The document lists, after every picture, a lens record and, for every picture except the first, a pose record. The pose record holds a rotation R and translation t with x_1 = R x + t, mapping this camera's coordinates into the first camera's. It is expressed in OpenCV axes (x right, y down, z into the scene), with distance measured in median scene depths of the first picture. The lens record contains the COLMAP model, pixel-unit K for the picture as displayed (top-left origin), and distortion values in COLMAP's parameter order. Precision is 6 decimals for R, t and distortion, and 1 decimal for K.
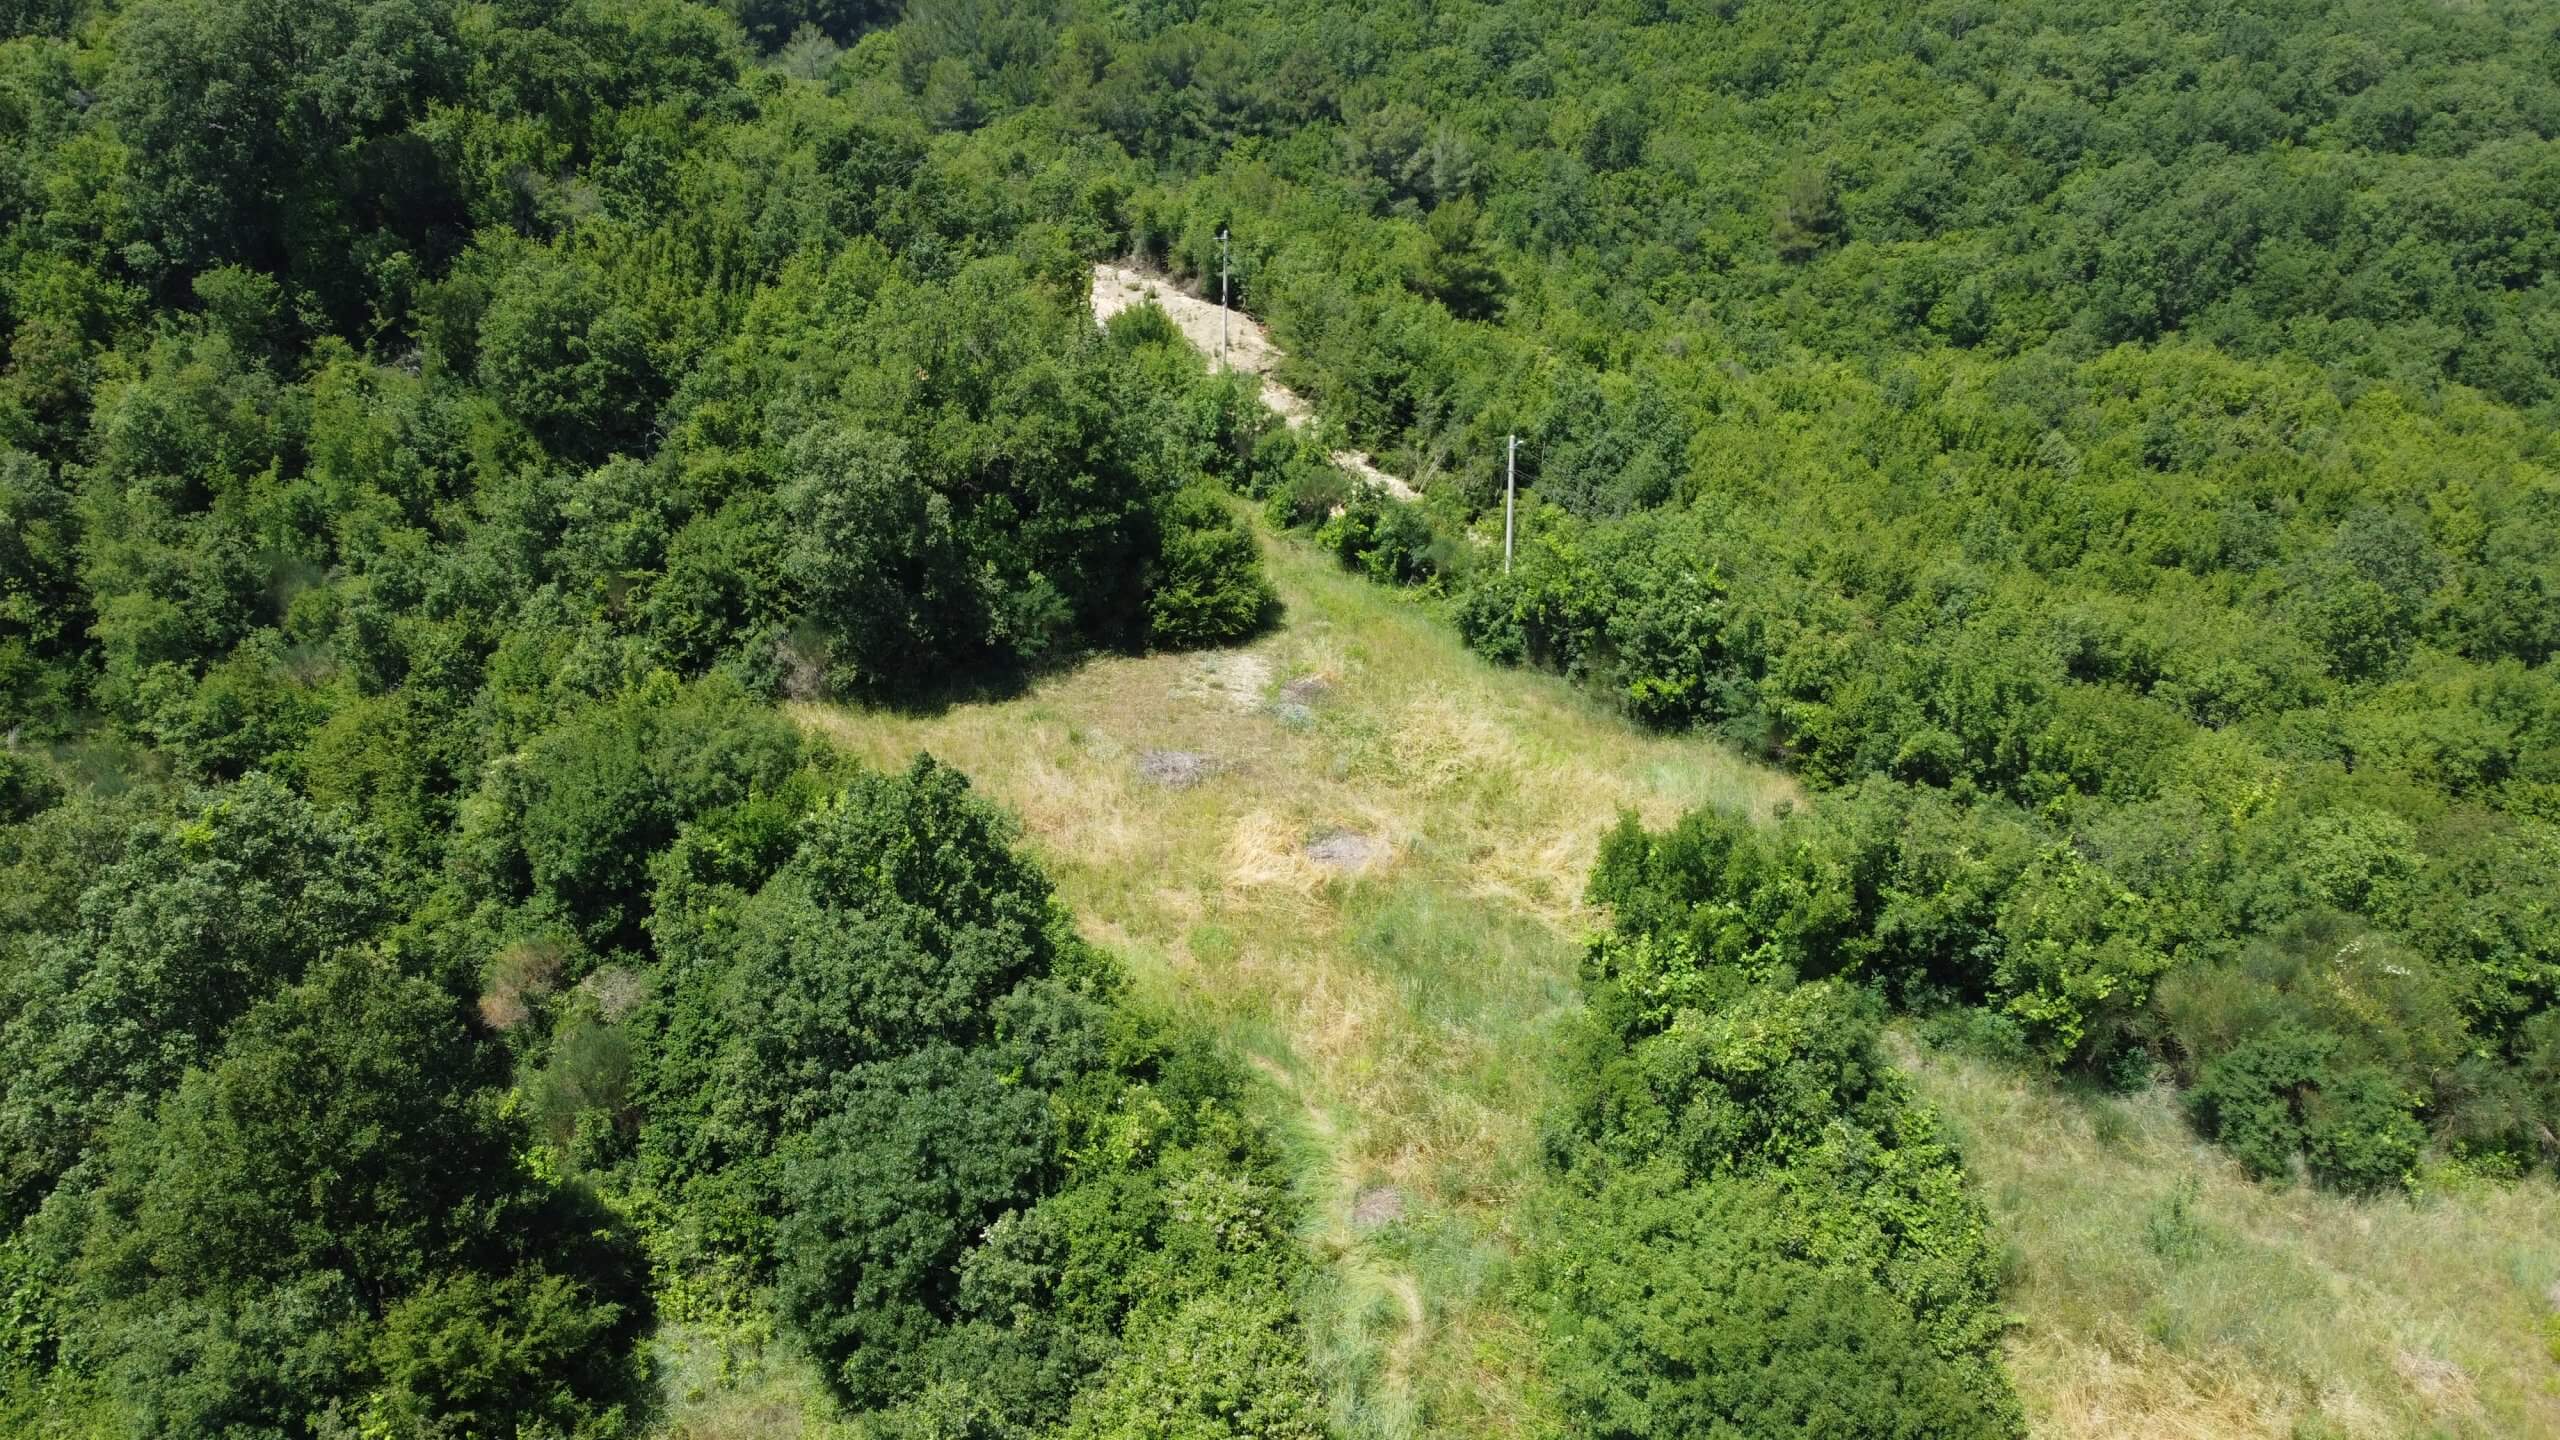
lens RADIAL K [[1936.0, 0, 1273.4], [0, 1936.0, 715.1], [0, 0, 1]] dist [-0.004834, 0.002089]
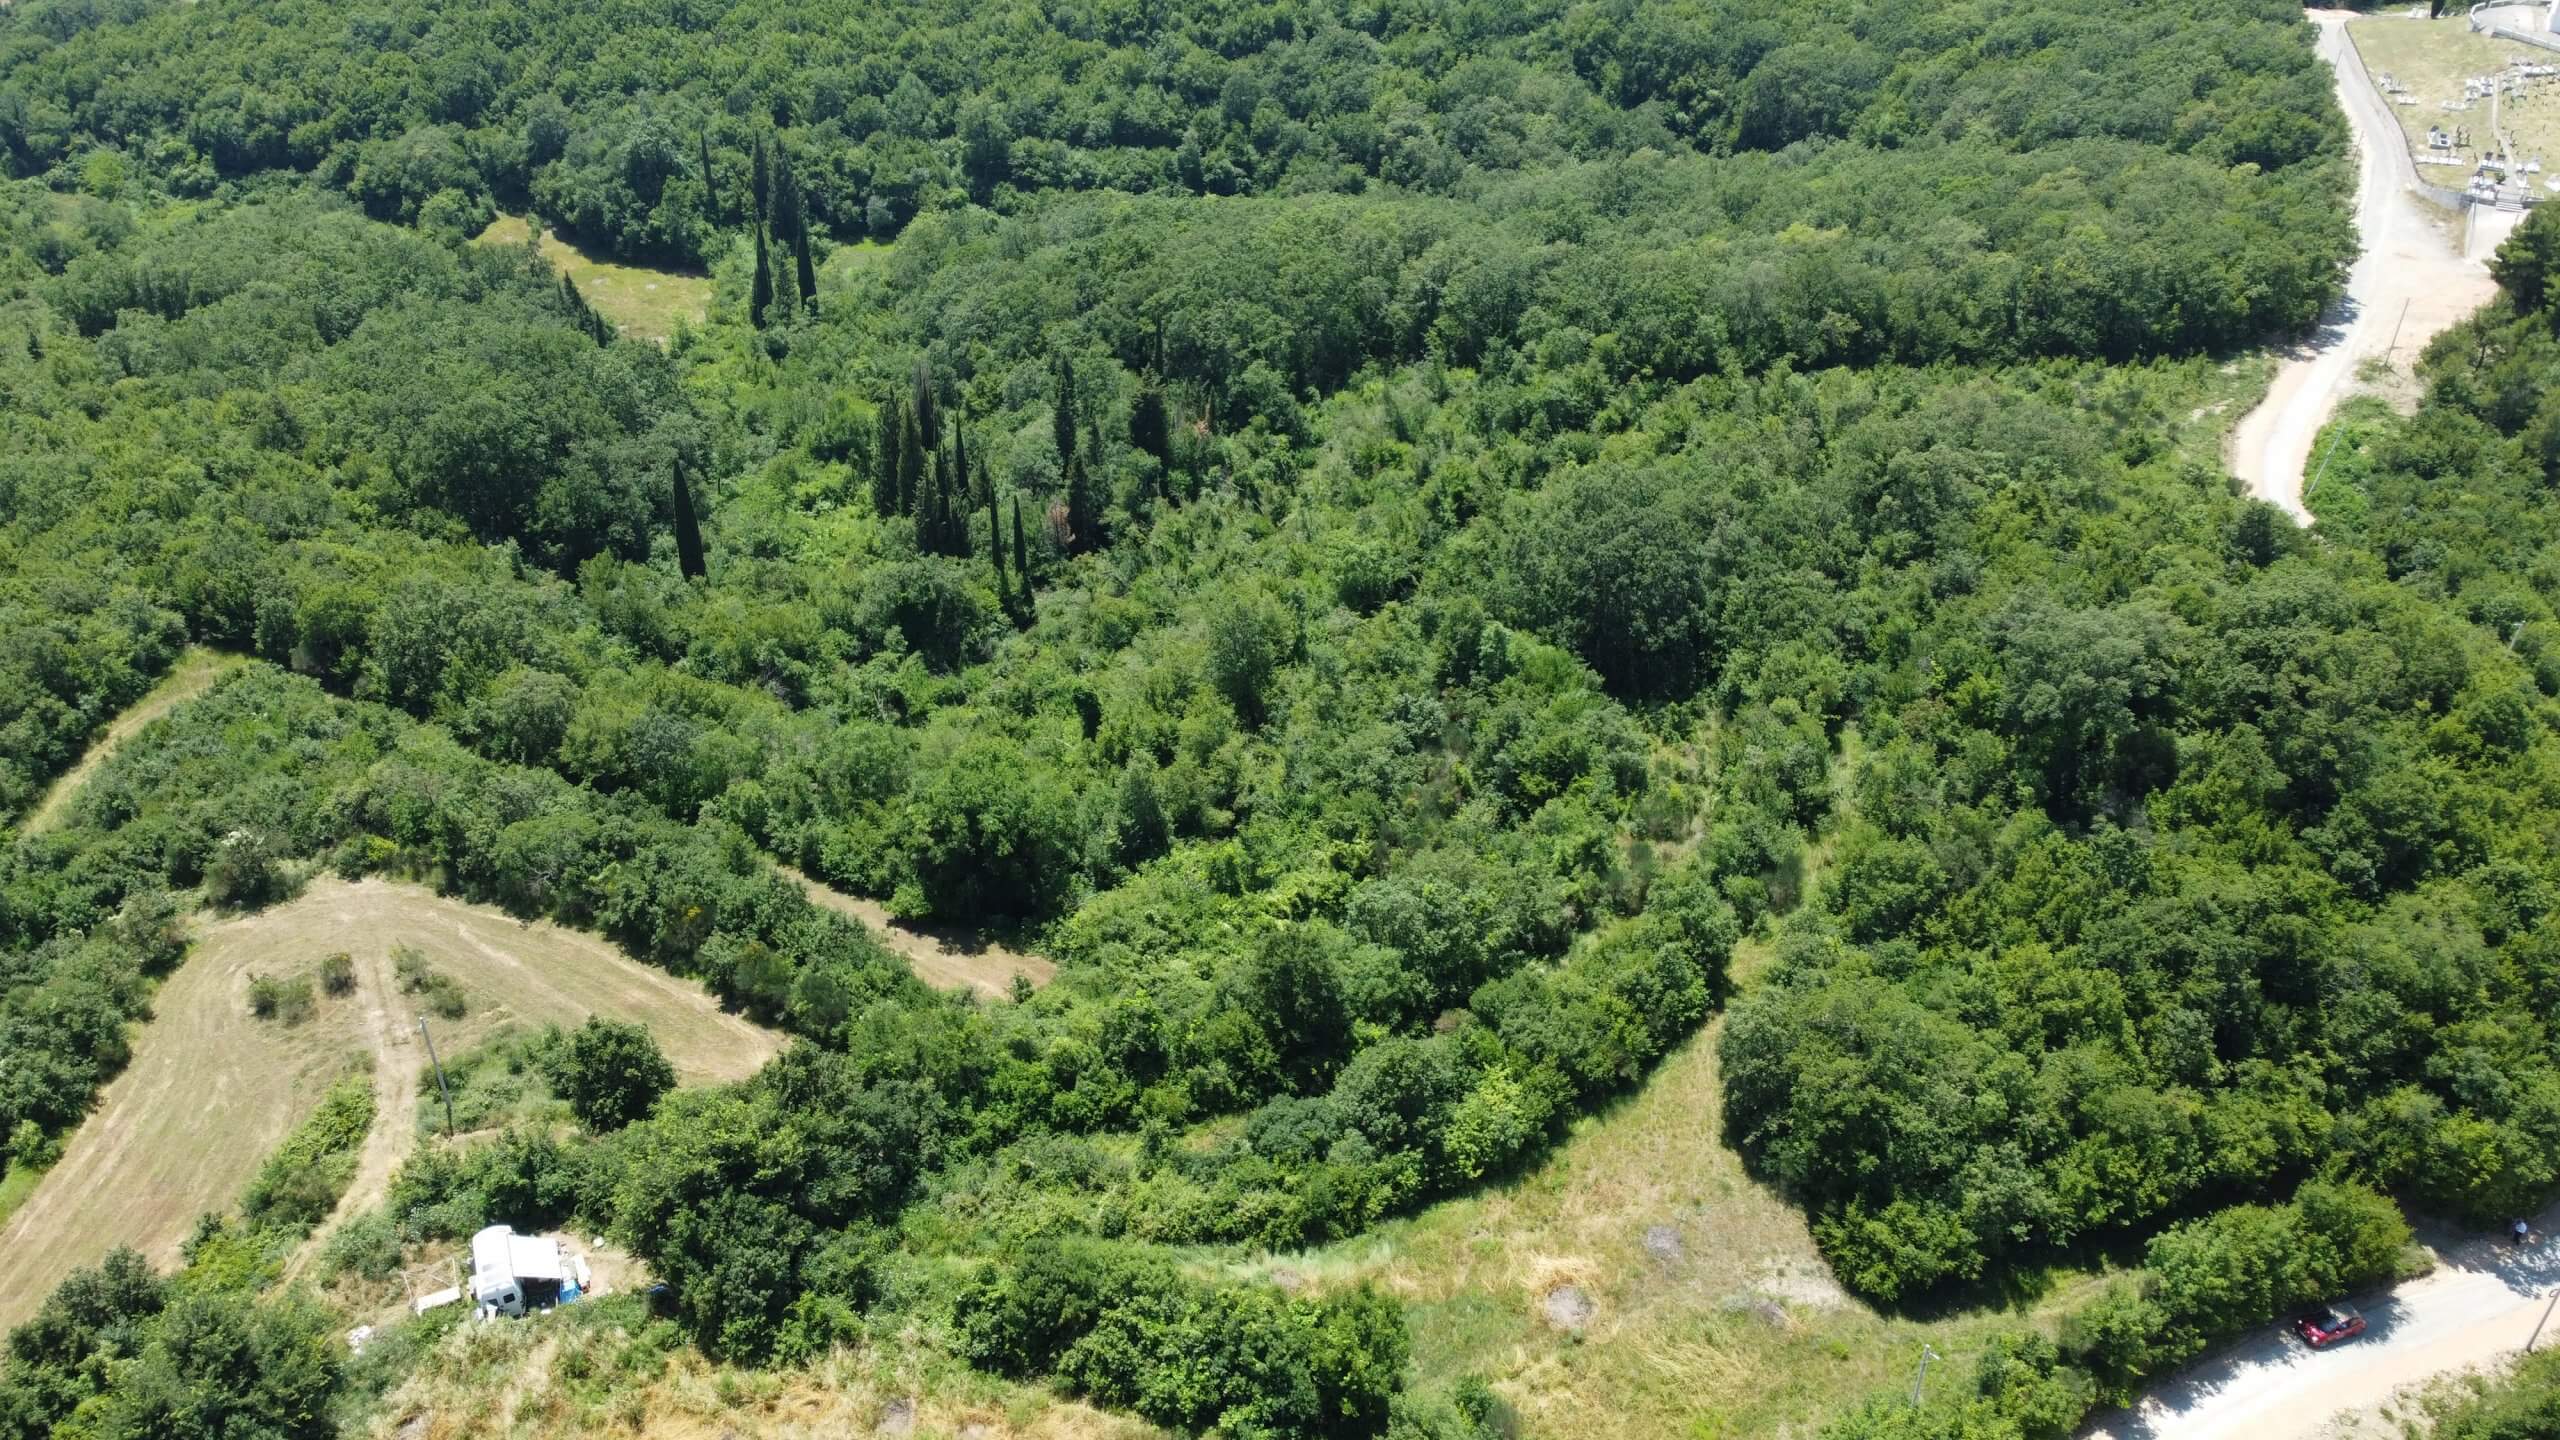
lens RADIAL K [[1936.4, 0, 1269.1], [0, 1936.4, 708.3], [0, 0, 1]] dist [0.002272, -0.005125]
pose [[-0.090979, 0.557319, -0.825299, 0.309584], [-0.471747, 0.705732, 0.528580, -0.286196], [0.877028, 0.437422, 0.198707, 0.027962]]
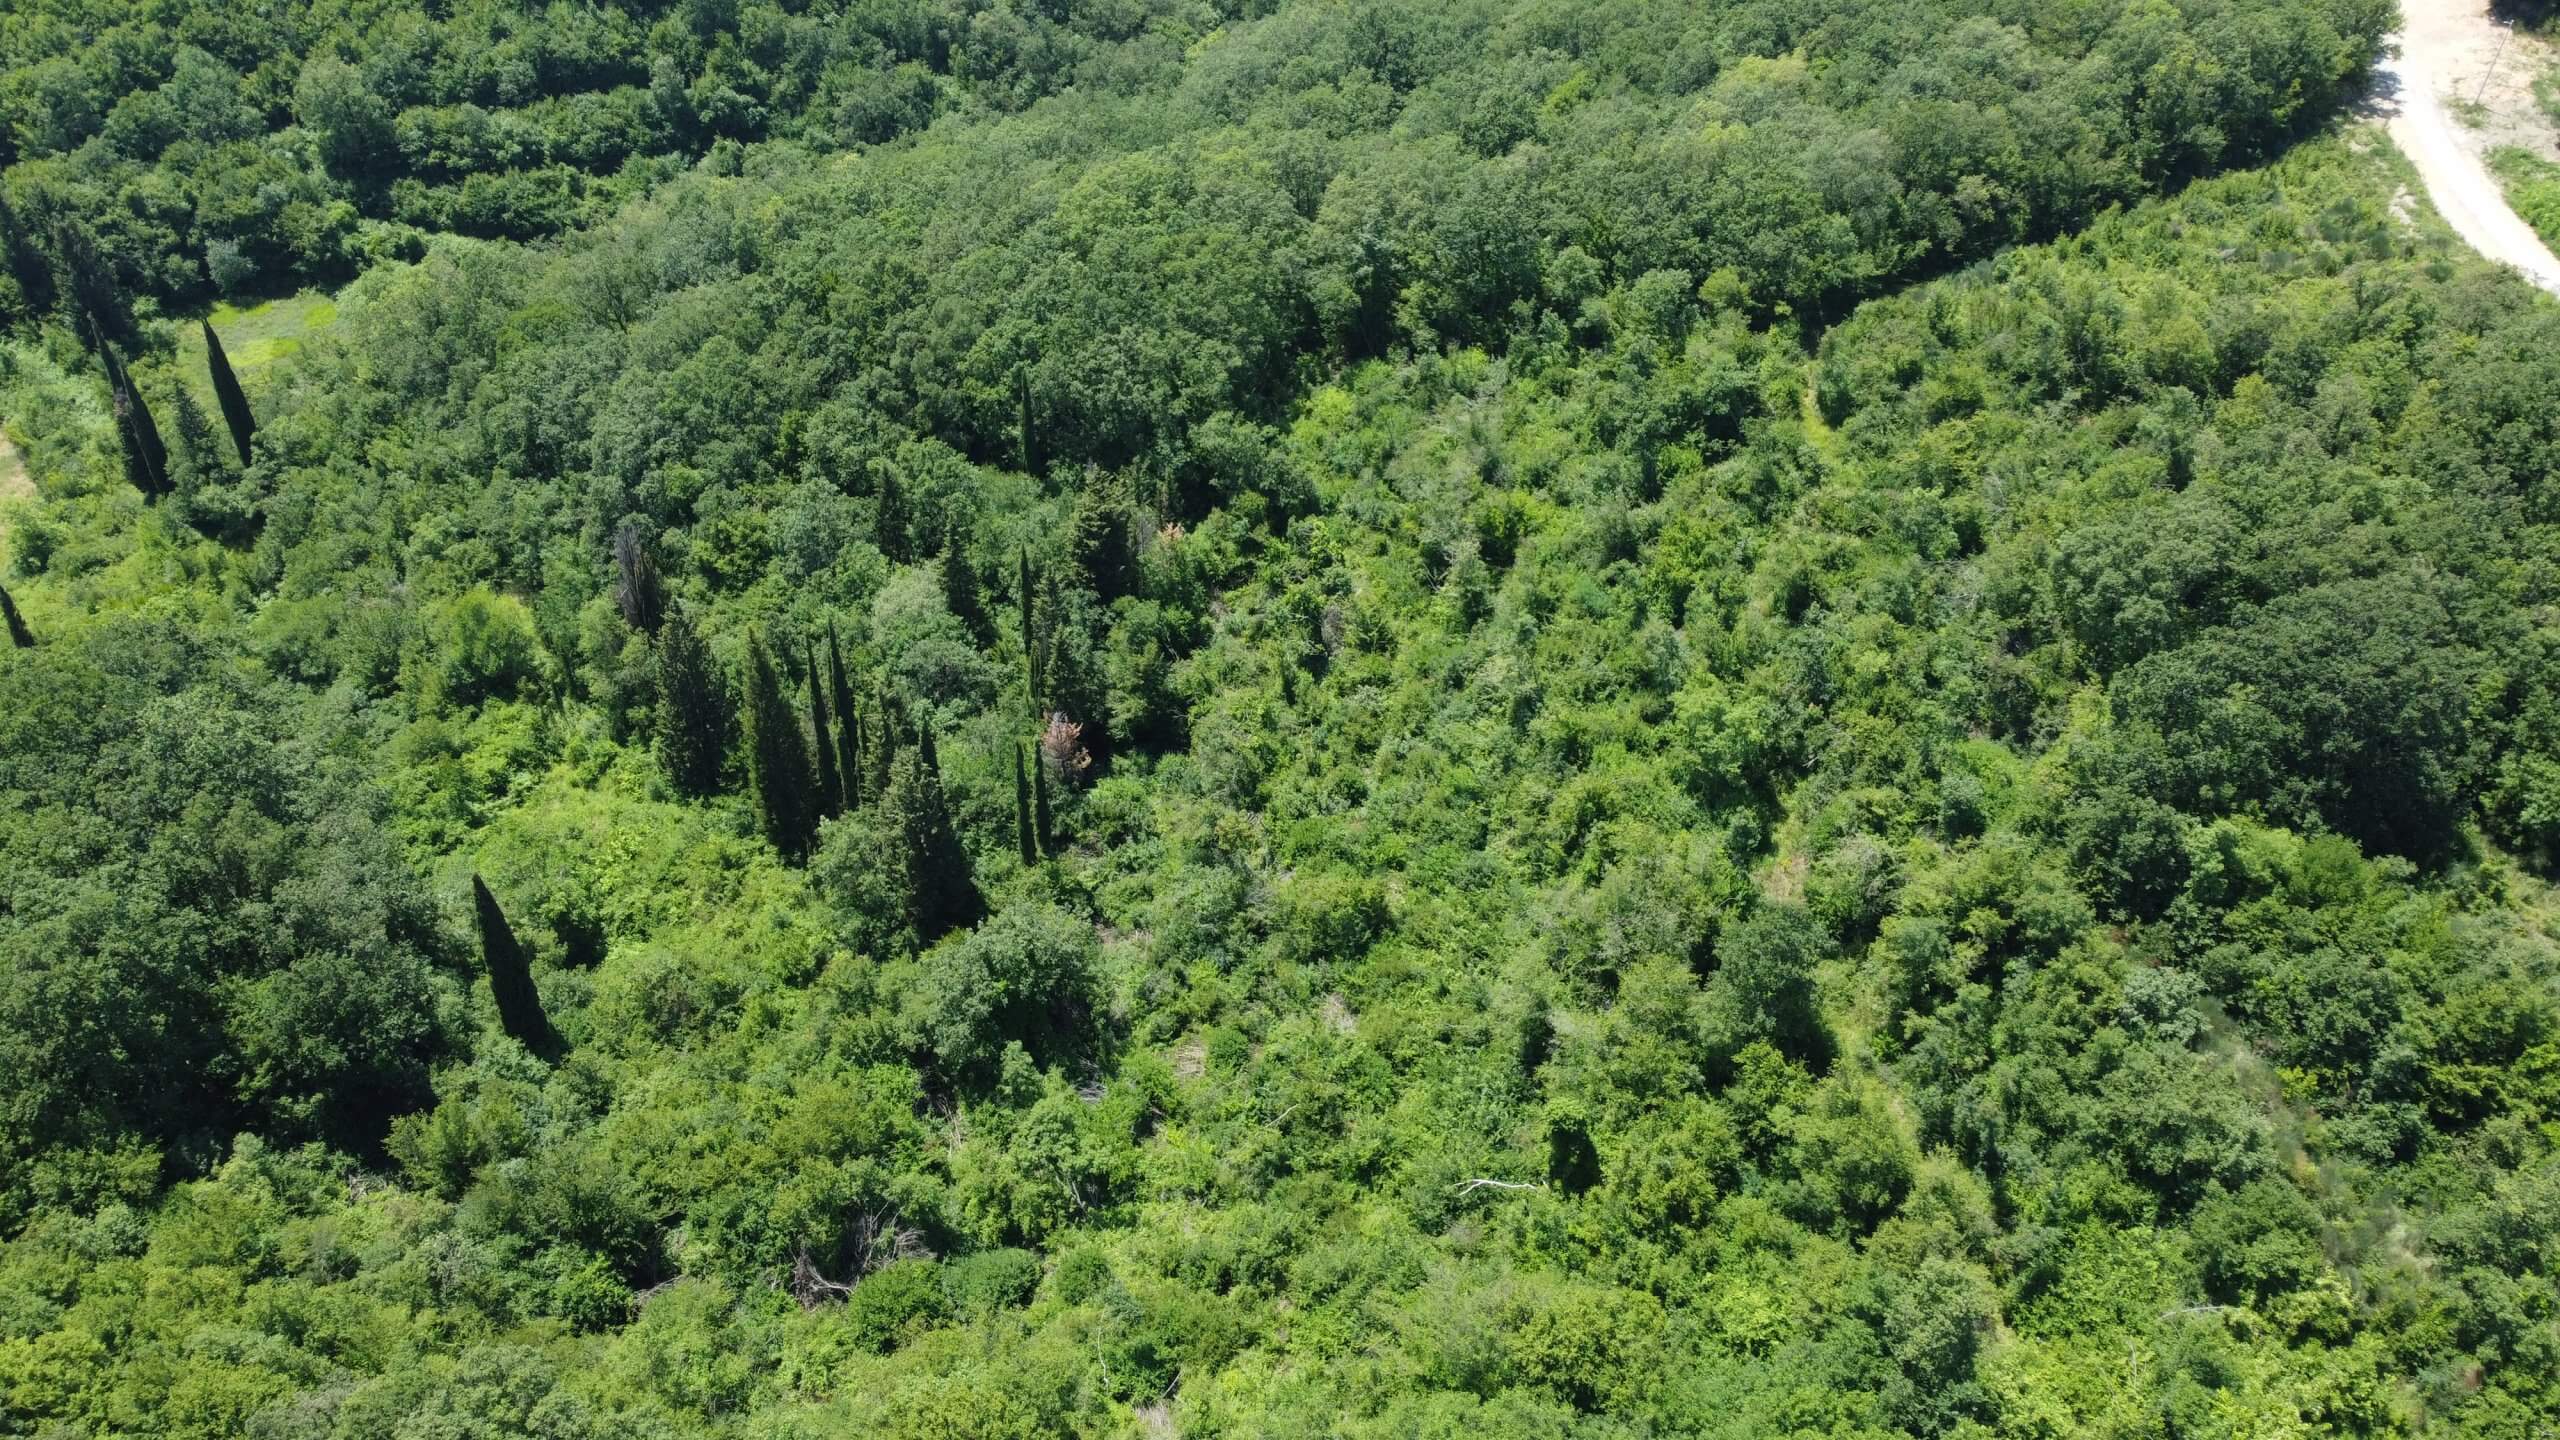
lens RADIAL K [[1936.0, 0, 1273.4], [0, 1936.0, 715.1], [0, 0, 1]] dist [-0.004834, 0.002089]
pose [[0.378678, 0.595260, -0.708708, -0.060484], [-0.429578, 0.791299, 0.435097, -0.103788], [0.819796, 0.139684, 0.555358, -0.198633]]
